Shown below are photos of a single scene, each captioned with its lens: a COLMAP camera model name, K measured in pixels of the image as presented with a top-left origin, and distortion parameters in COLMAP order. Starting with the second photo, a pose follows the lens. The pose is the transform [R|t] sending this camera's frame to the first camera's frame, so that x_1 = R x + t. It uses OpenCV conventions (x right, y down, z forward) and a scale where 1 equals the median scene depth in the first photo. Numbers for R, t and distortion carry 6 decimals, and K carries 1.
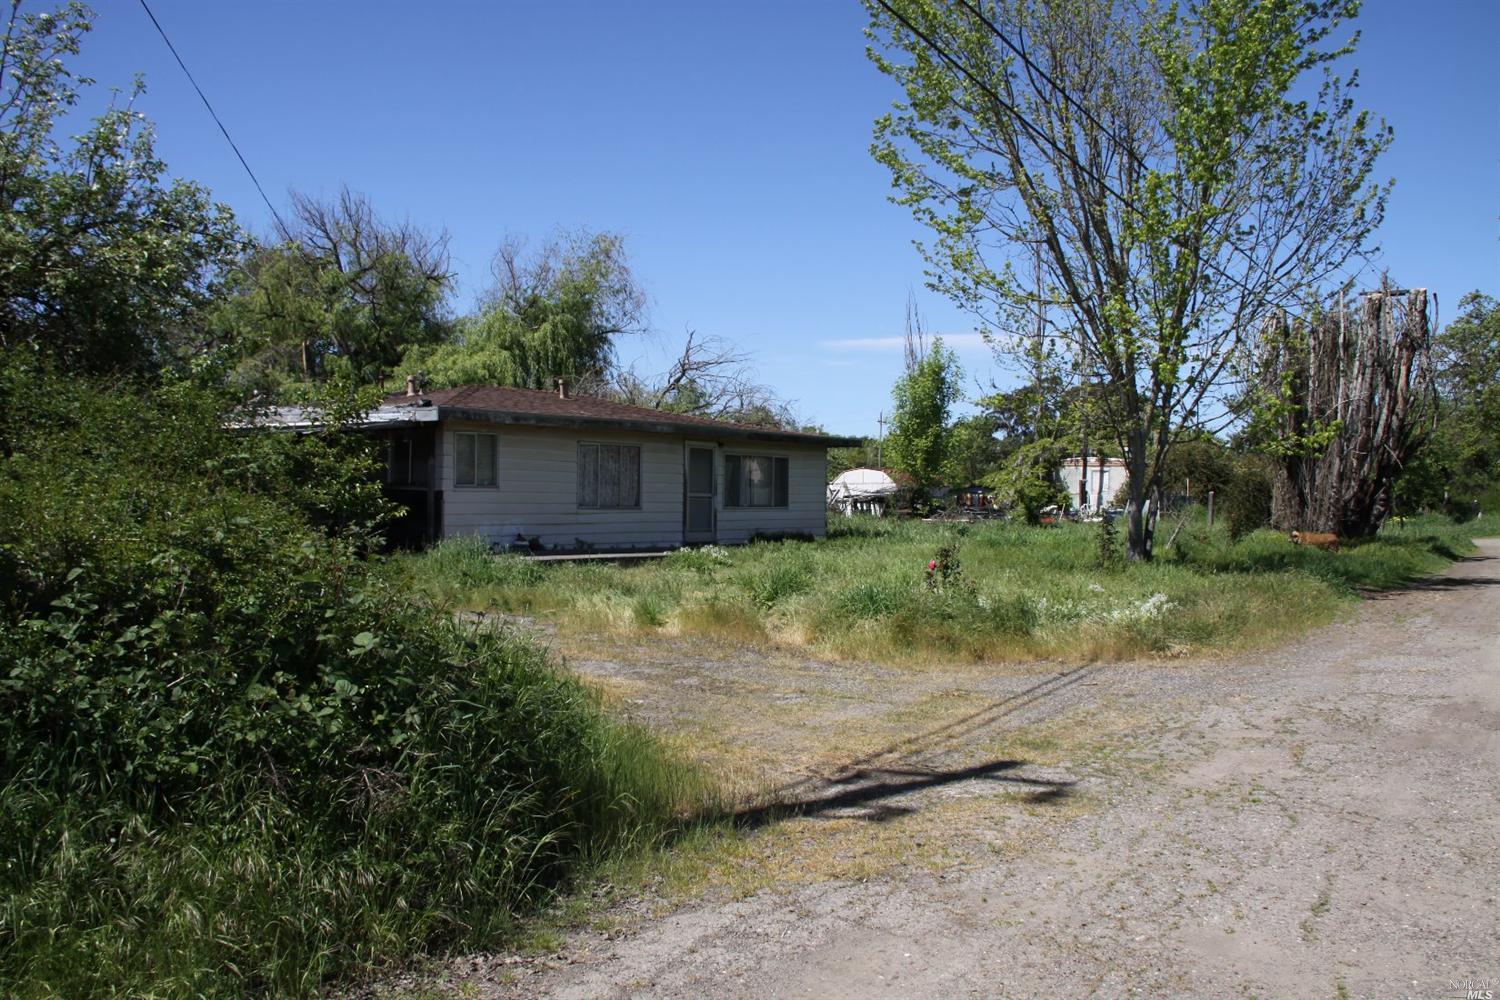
lens RADIAL K [[1221.5, 0, 744.7], [0, 1221.5, 543.0], [0, 0, 1]] dist [-0.169835, 0.148720]
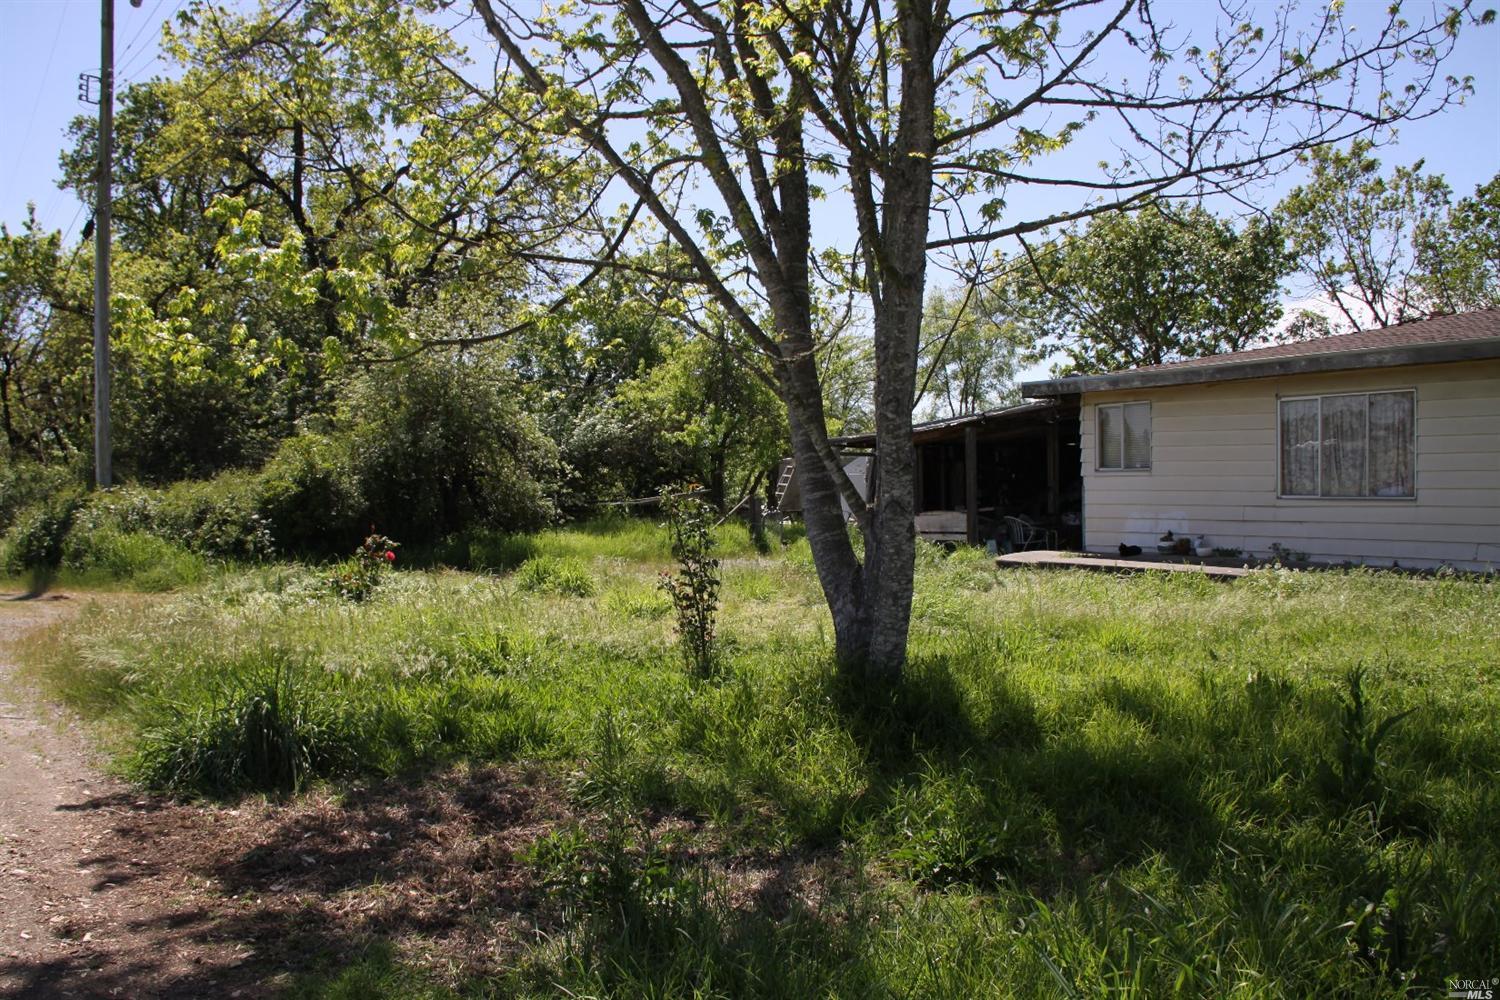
lens RADIAL K [[1221.5, 0, 744.7], [0, 1221.5, 543.0], [0, 0, 1]] dist [-0.169835, 0.148720]
pose [[-0.318819, 0.039189, -0.947005, 0.485784], [-0.023801, 0.998499, 0.049333, -0.025110], [0.947517, 0.038268, -0.317407, 0.797792]]
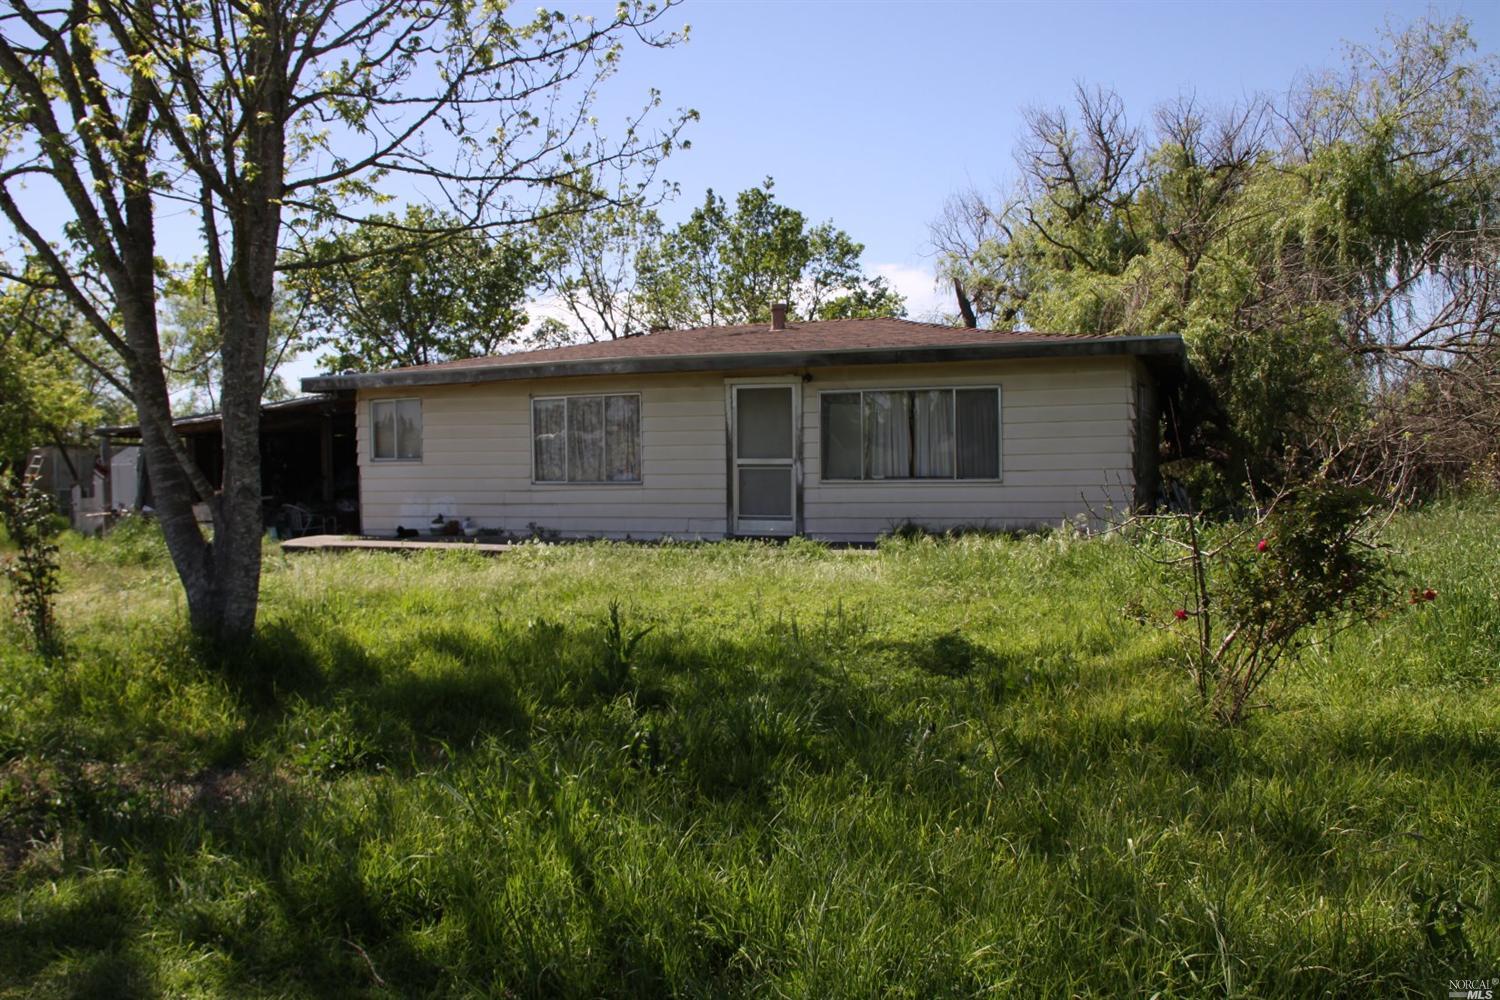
lens RADIAL K [[1221.5, 0, 744.7], [0, 1221.5, 543.0], [0, 0, 1]] dist [-0.169835, 0.148720]
pose [[0.278755, 0.048491, -0.959137, 0.545951], [-0.021161, 0.998792, 0.044346, -0.024043], [0.960129, 0.007935, 0.279445, 0.783355]]
